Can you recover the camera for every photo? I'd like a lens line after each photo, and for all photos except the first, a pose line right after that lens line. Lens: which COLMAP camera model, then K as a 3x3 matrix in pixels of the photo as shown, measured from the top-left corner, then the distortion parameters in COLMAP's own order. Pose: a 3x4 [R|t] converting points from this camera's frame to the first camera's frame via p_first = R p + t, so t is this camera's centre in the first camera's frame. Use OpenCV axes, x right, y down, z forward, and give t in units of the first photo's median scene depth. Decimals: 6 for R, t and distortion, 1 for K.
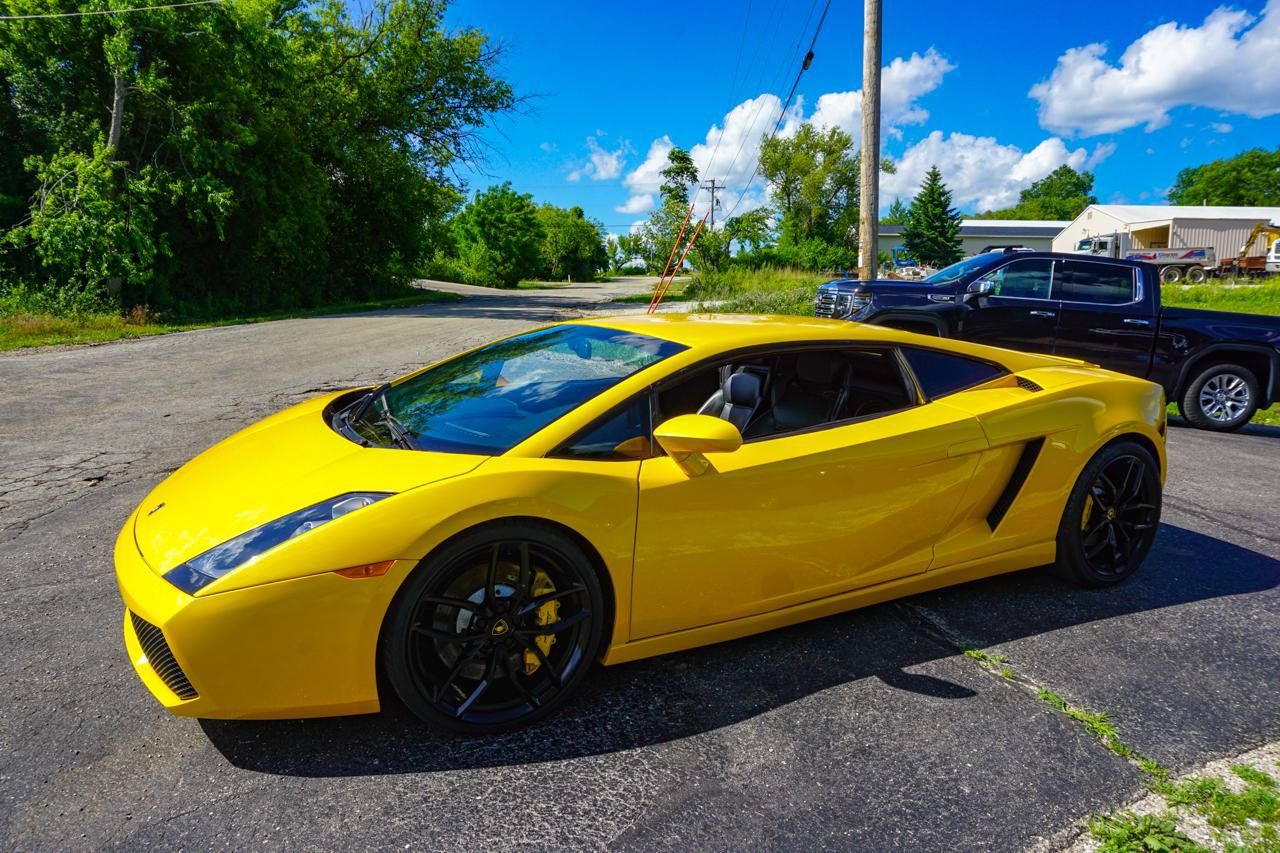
lens RADIAL K [[851.4, 0, 639.3], [0, 851.4, 423.0], [0, 0, 1]] dist [-0.052082, 0.035028]
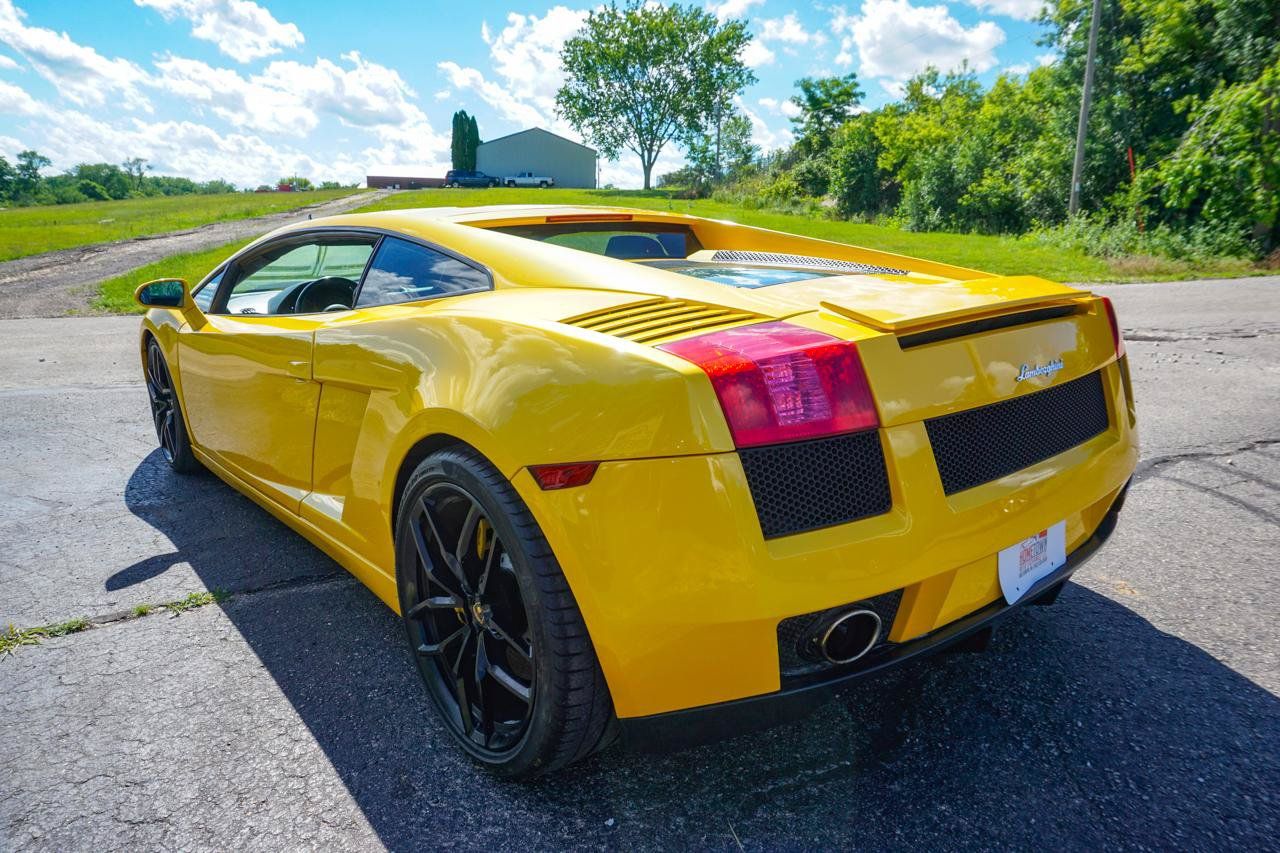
lens RADIAL K [[851.4, 0, 635.0], [0, 851.4, 427.0], [0, 0, 1]] dist [-0.052082, 0.035028]
pose [[0.193737, 0.198415, -0.960780, 0.118367], [-0.141589, 0.974736, 0.172747, -0.009441], [0.970782, 0.102569, 0.216936, 0.121507]]
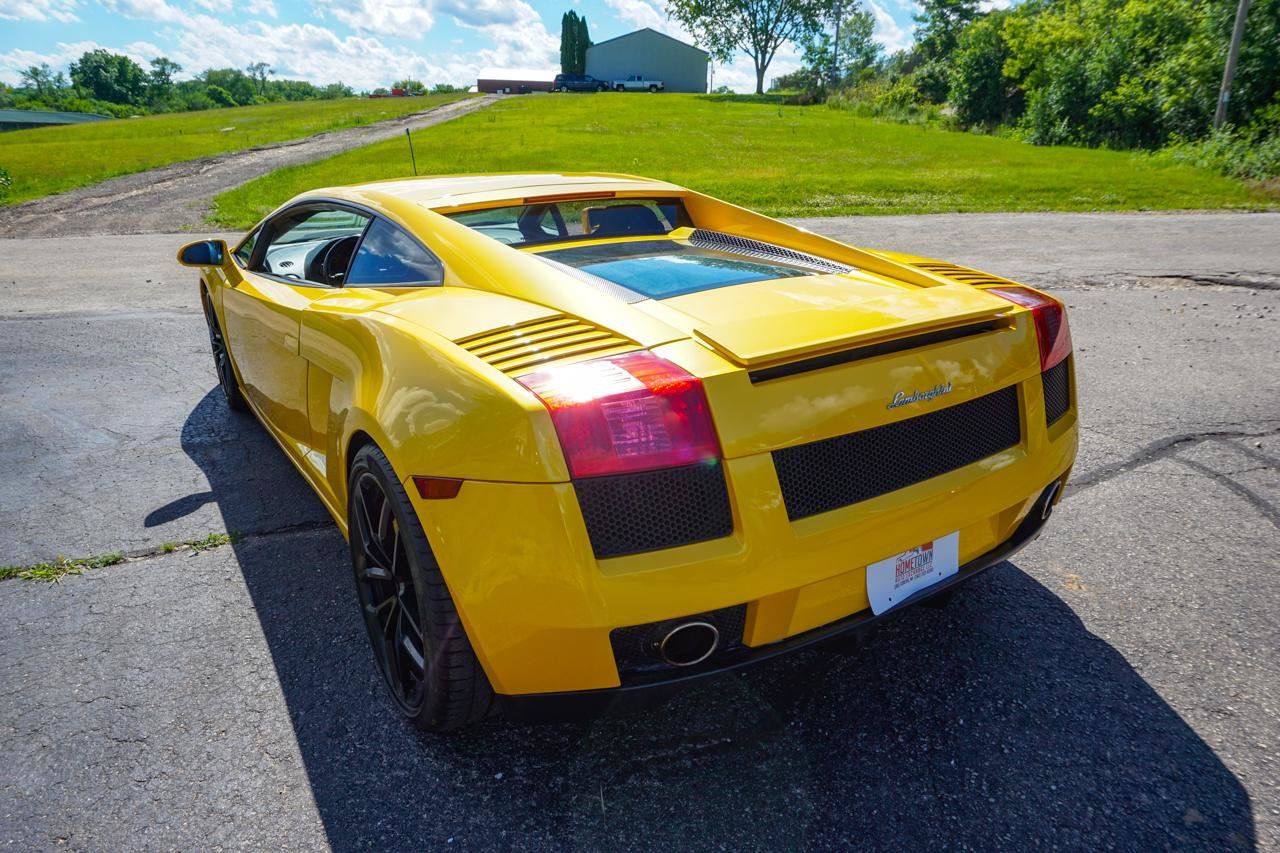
lens RADIAL K [[851.4, 0, 635.1], [0, 851.4, 424.0], [0, 0, 1]] dist [-0.052082, 0.035028]
pose [[0.066348, 0.301059, -0.951295, 0.123453], [-0.148167, 0.945798, 0.288985, -0.019454], [0.986734, 0.121777, 0.107359, 0.134476]]
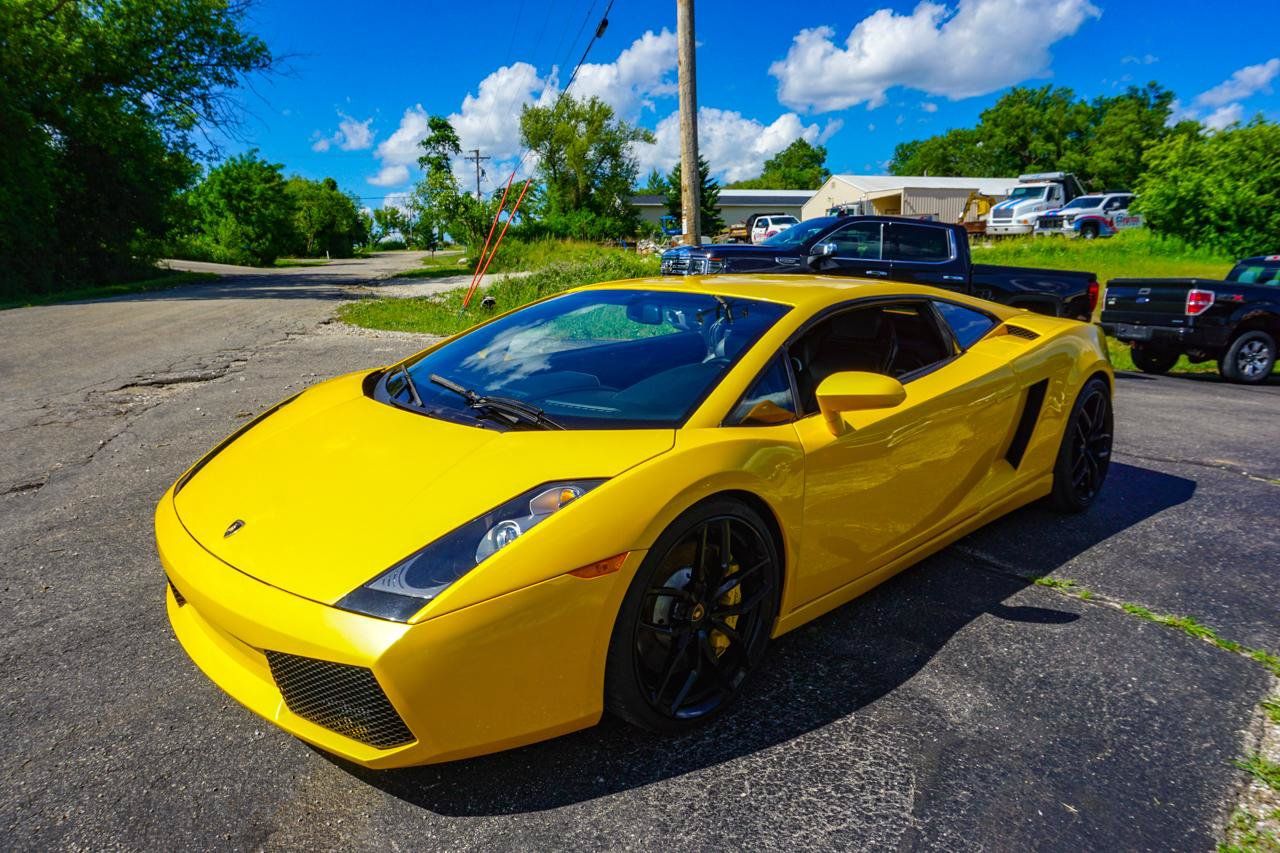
lens RADIAL K [[851.4, 0, 645.4], [0, 851.4, 421.8], [0, 0, 1]] dist [-0.052082, 0.035028]
pose [[0.960852, -0.072388, 0.267439, -0.033867], [0.064161, 0.997162, 0.039385, -0.000493], [-0.269531, -0.020684, 0.962770, 0.009600]]
